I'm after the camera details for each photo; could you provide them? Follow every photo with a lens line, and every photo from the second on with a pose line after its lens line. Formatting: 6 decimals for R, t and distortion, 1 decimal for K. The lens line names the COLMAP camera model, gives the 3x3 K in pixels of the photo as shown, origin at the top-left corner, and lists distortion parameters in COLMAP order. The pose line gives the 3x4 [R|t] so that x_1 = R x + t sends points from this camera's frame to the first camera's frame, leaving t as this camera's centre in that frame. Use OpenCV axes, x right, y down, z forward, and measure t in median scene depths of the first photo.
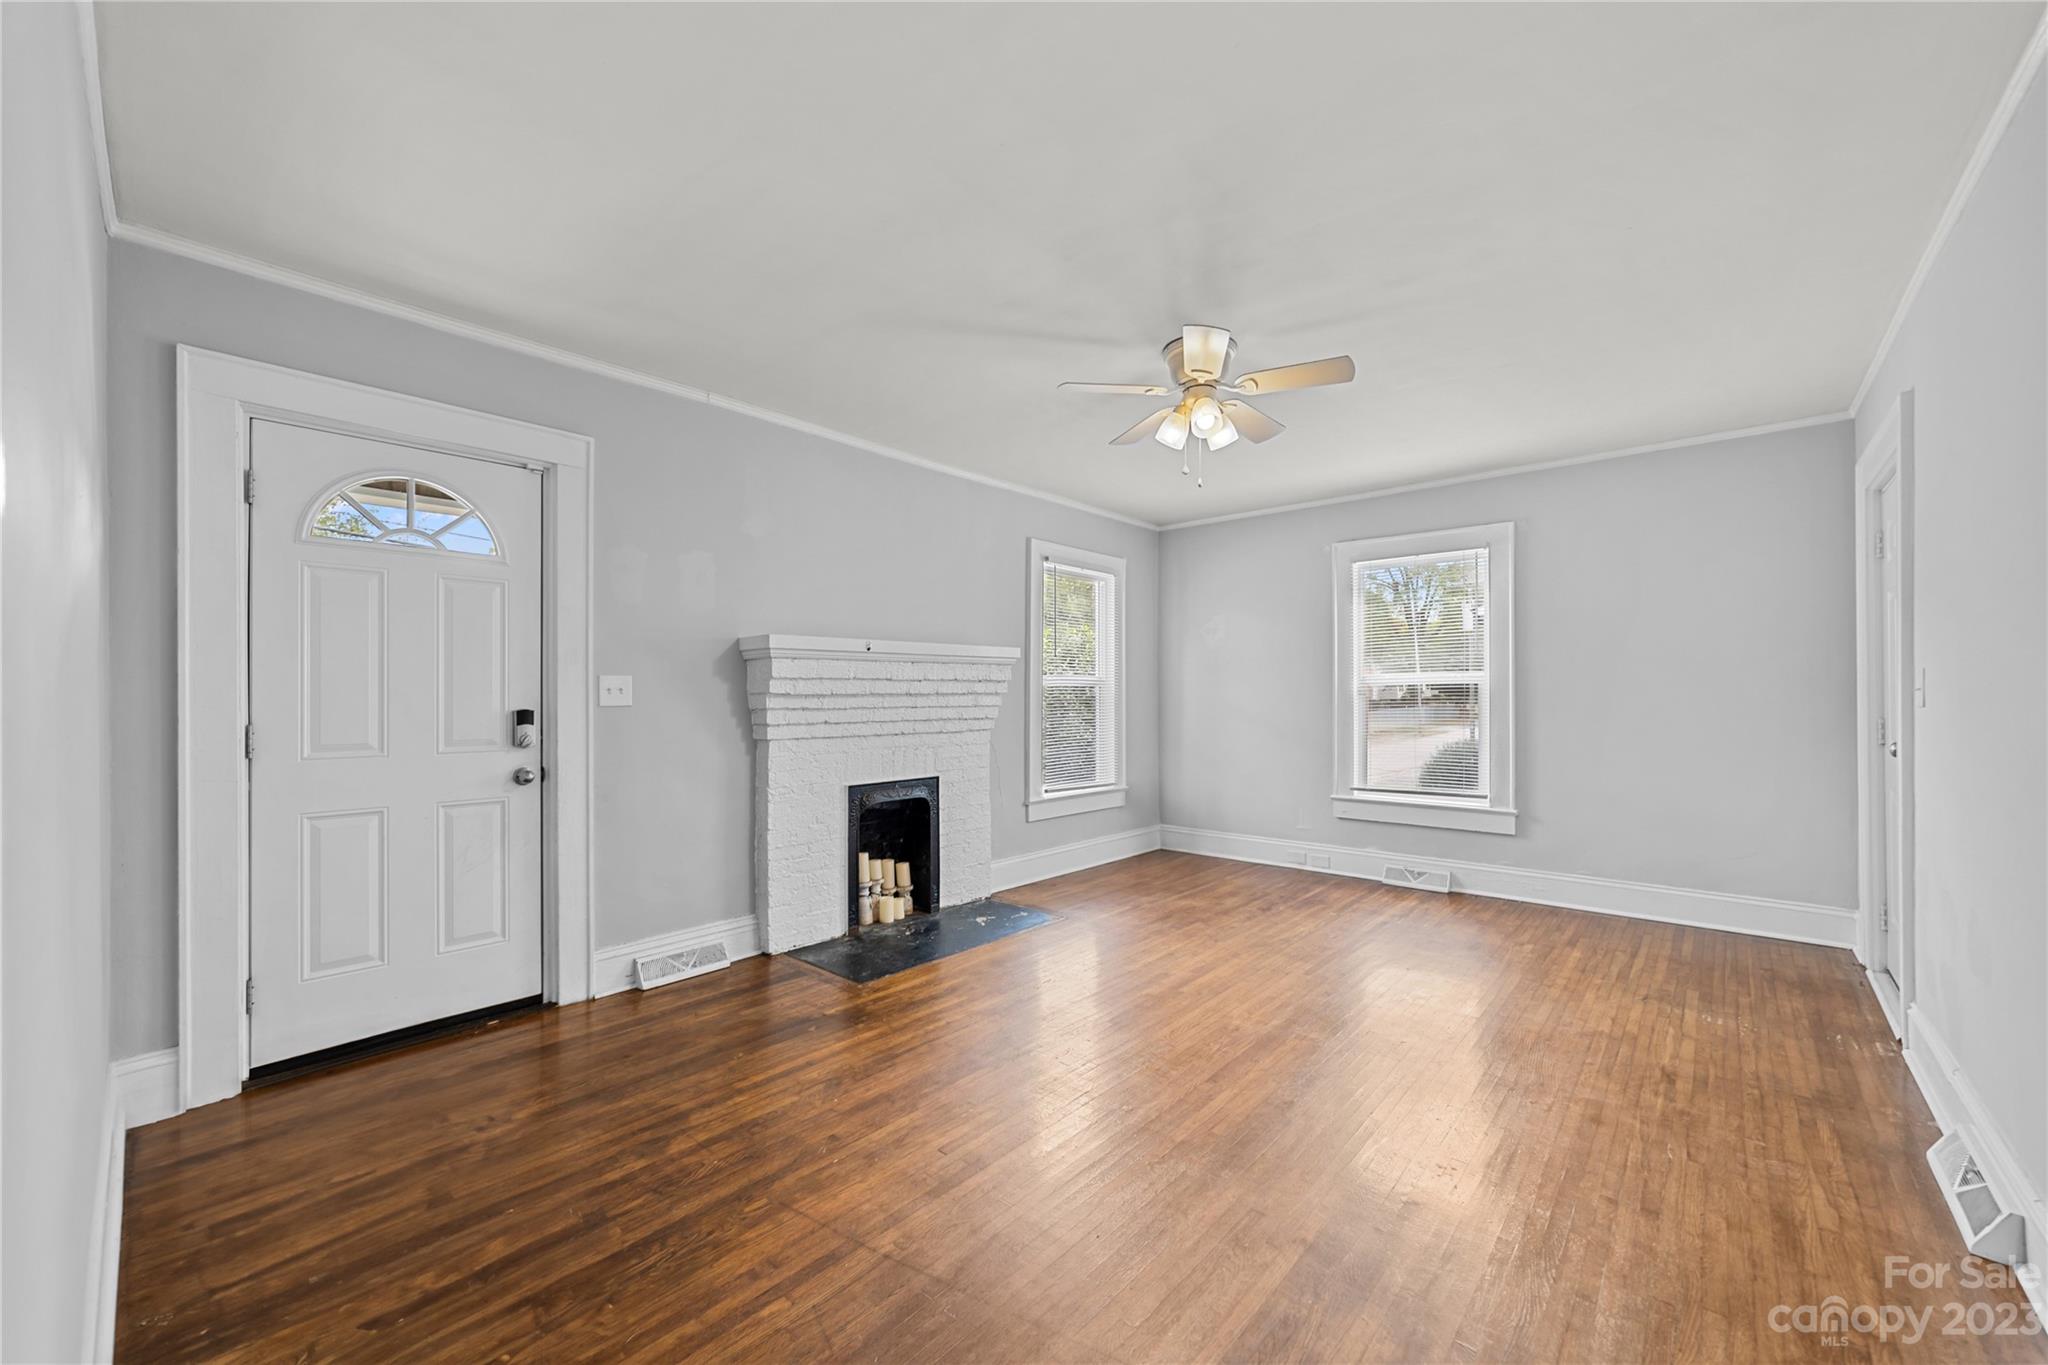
lens RADIAL K [[790.4, 0, 1026.2], [0, 790.4, 681.4], [0, 0, 1]] dist [-0.018755, 0.009342]
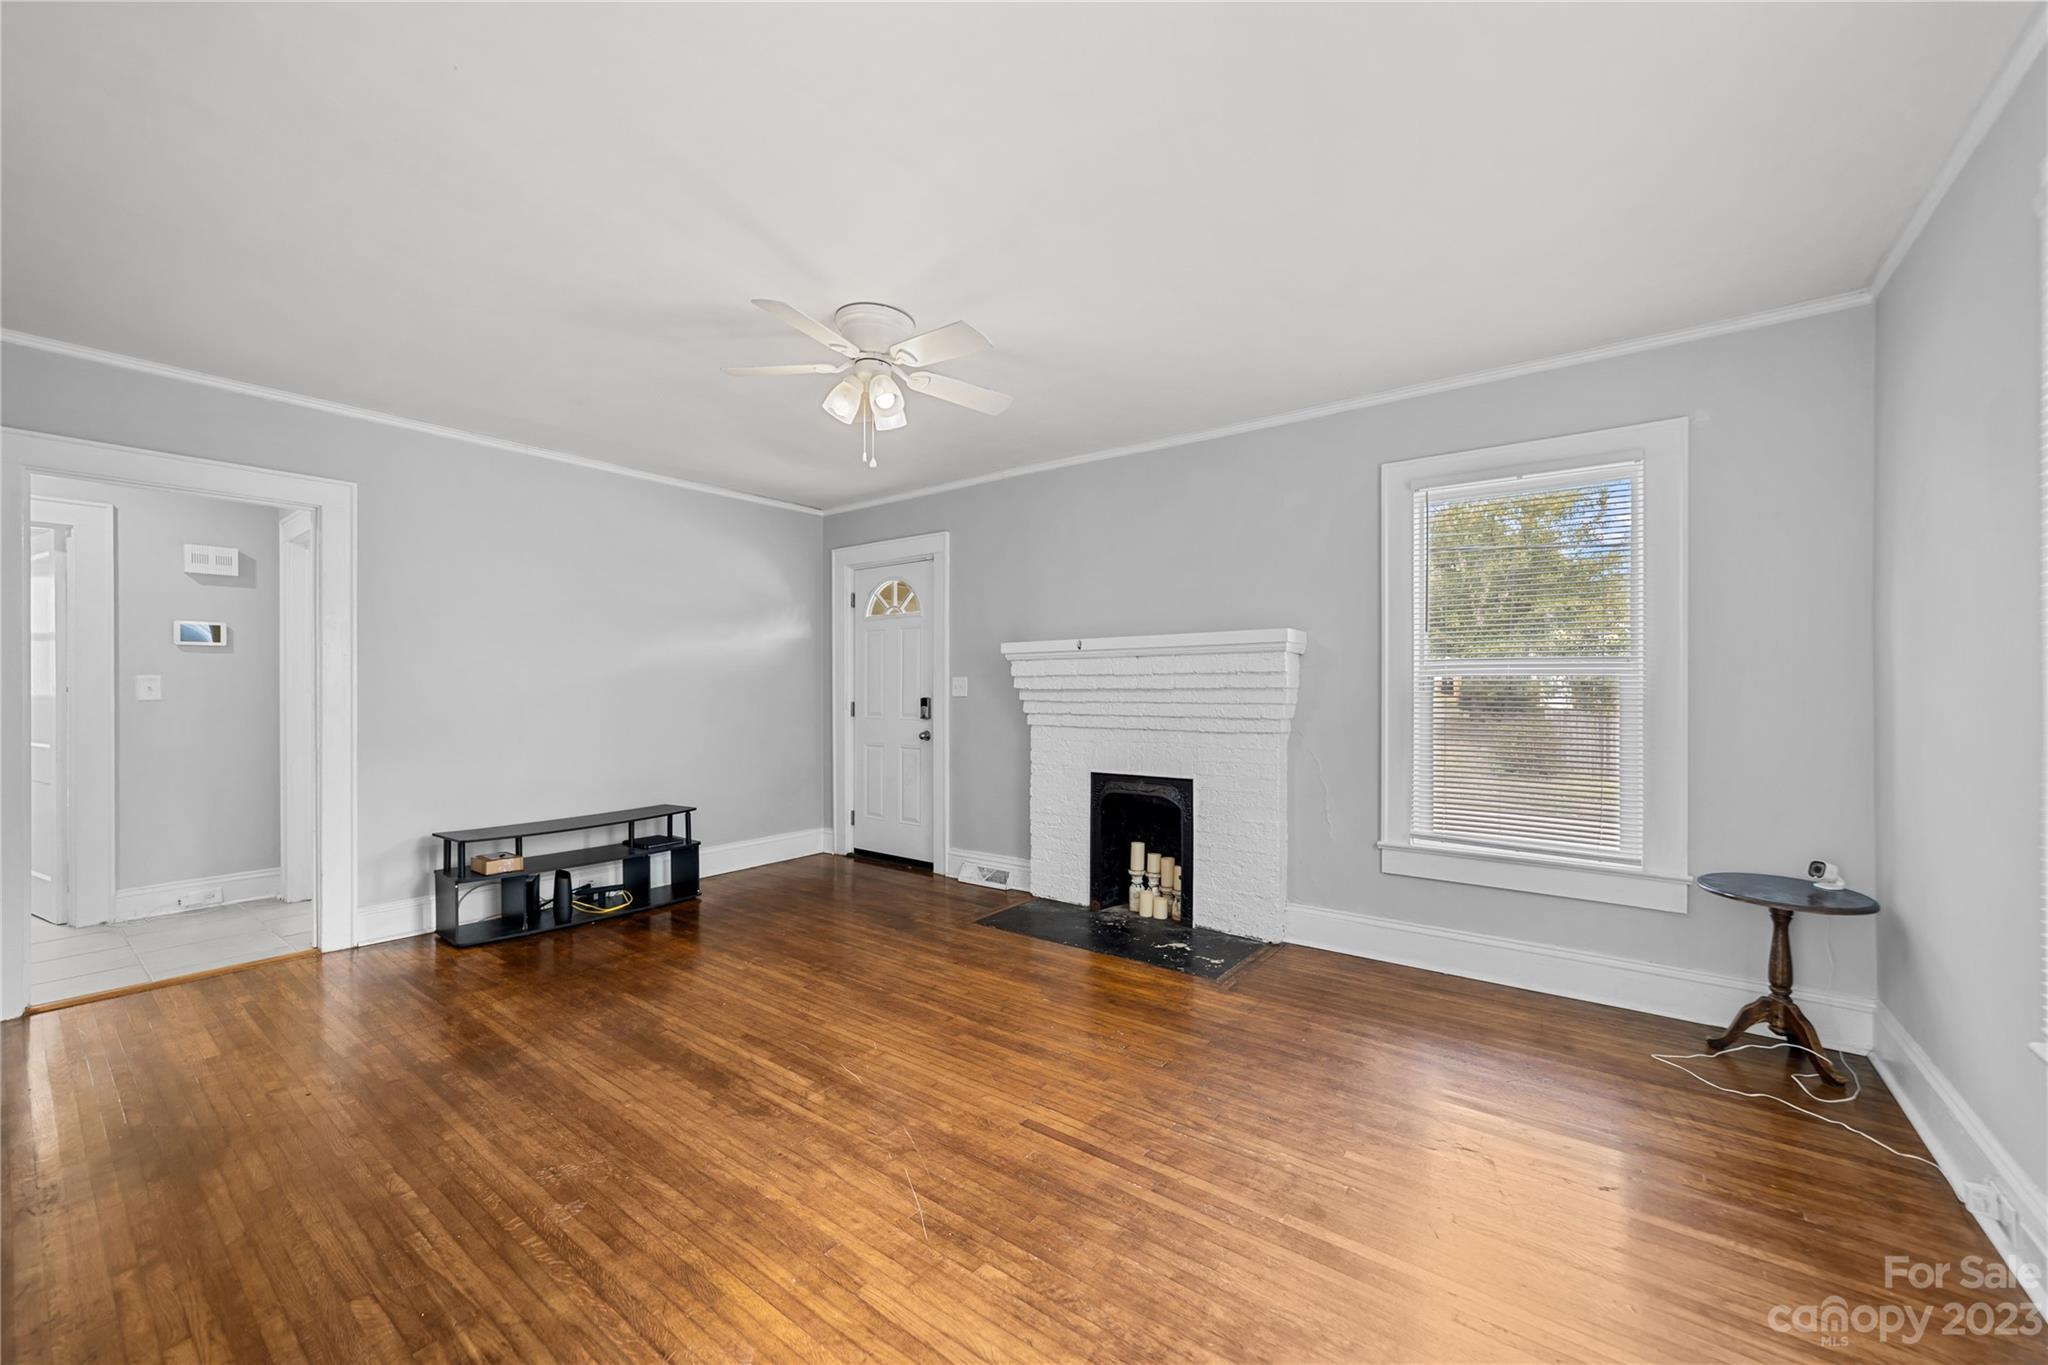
lens RADIAL K [[790.4, 0, 1026.2], [0, 790.4, 681.4], [0, 0, 1]] dist [-0.018755, 0.009342]
pose [[0.073249, -0.006572, -0.997292, 0.862622], [0.019078, 0.999805, -0.005188, 0.009478], [0.997131, -0.018647, 0.073360, 0.826428]]
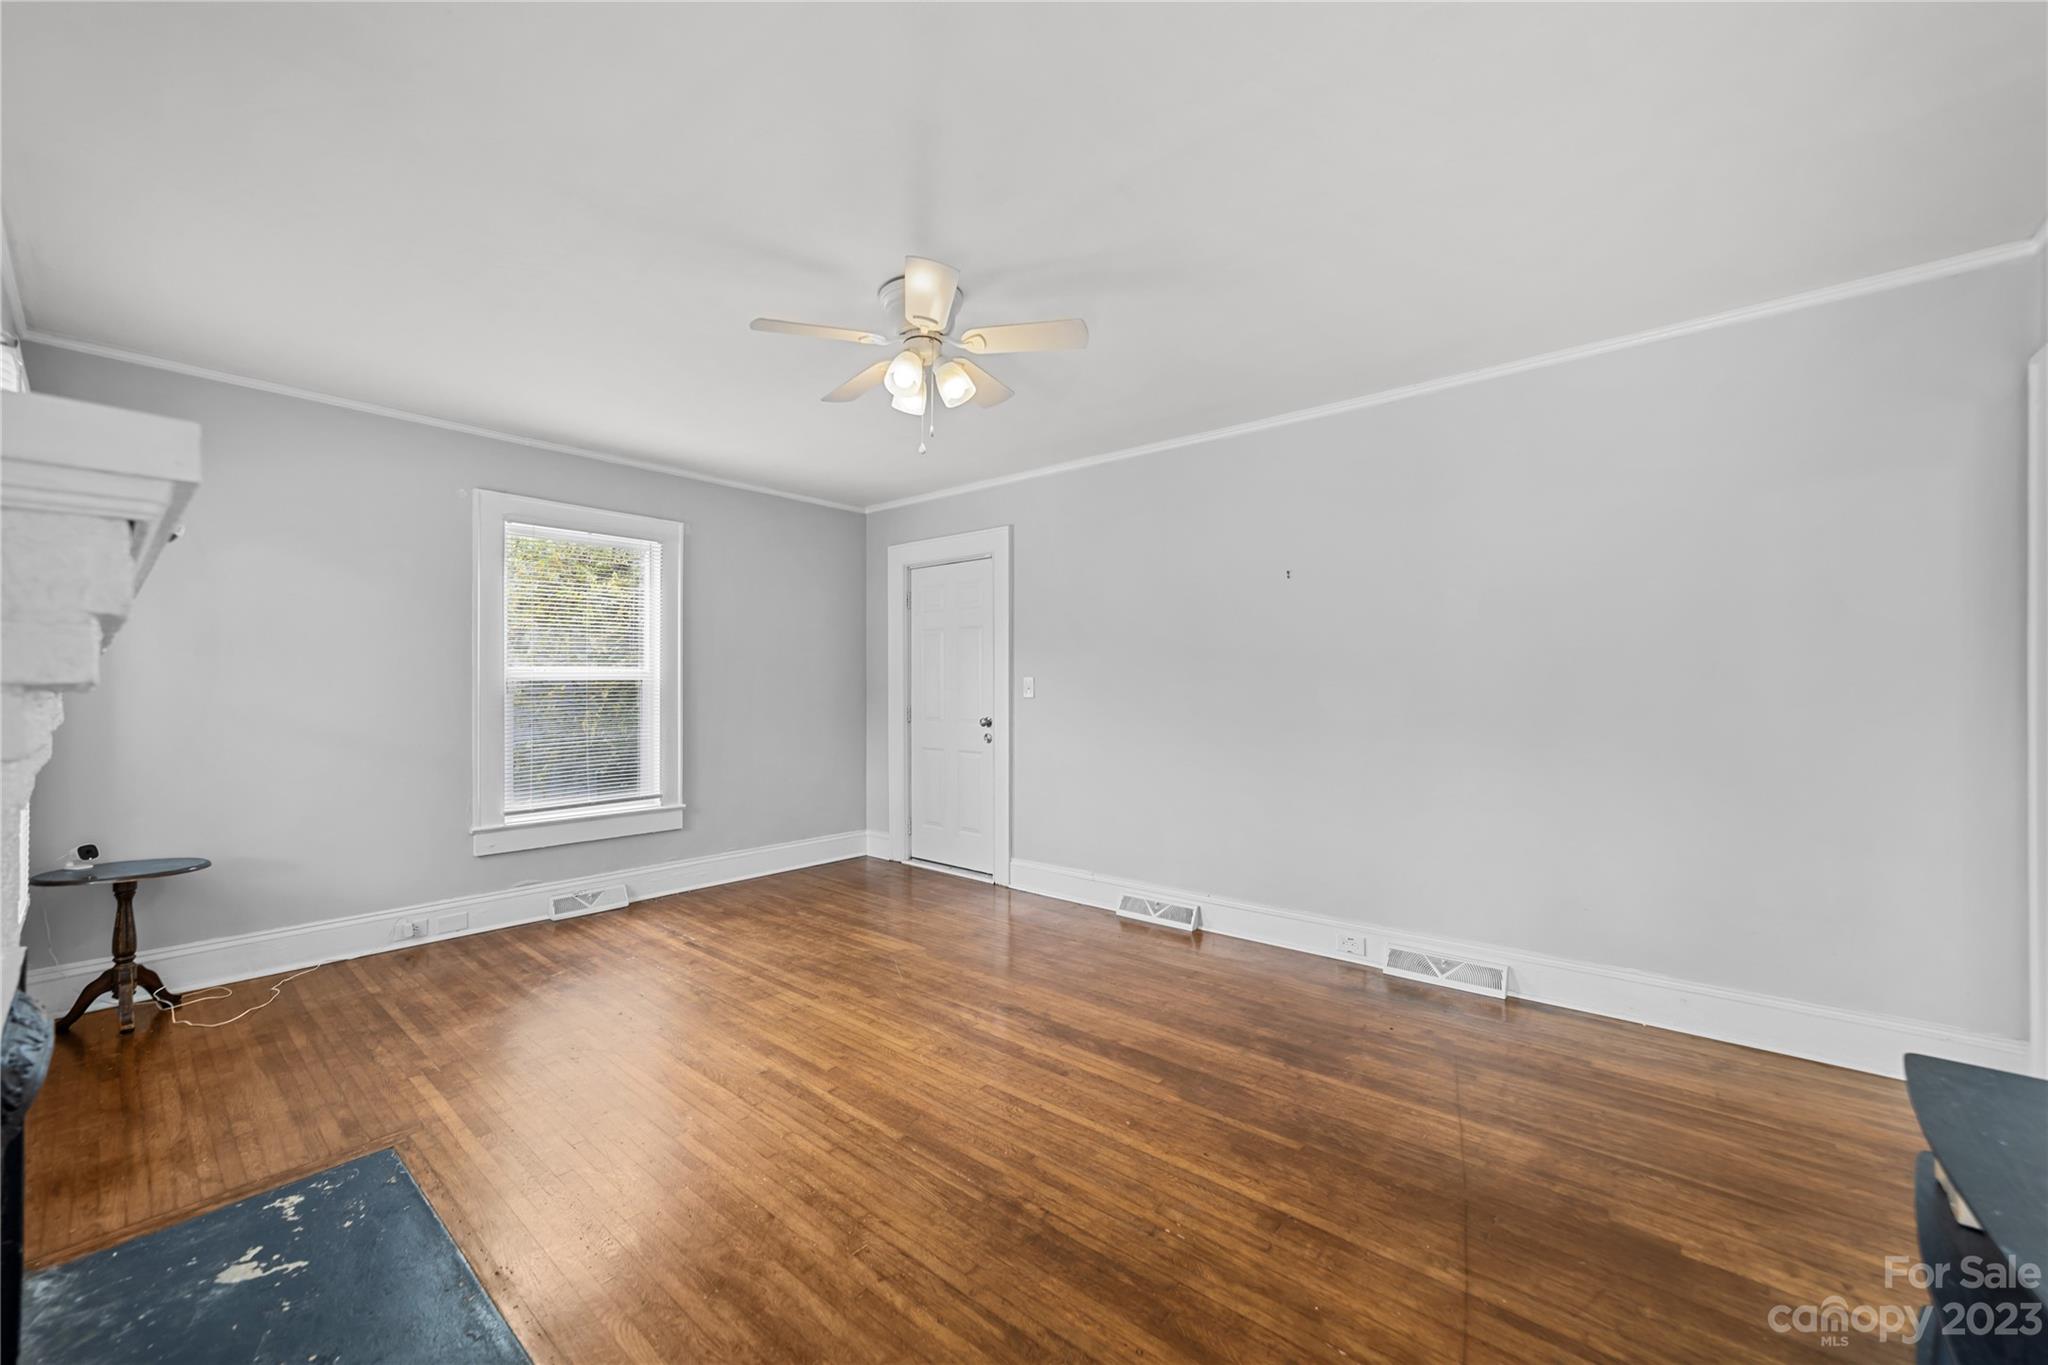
lens RADIAL K [[786.0, 0, 1028.1], [0, 786.0, 679.1], [0, 0, 1]] dist [-0.016060, 0.009635]
pose [[-0.023379, 0.015622, 0.999605, -0.487857], [-0.018118, 0.999707, -0.016048, 0.009293], [-0.999562, -0.018486, -0.023089, 0.672307]]
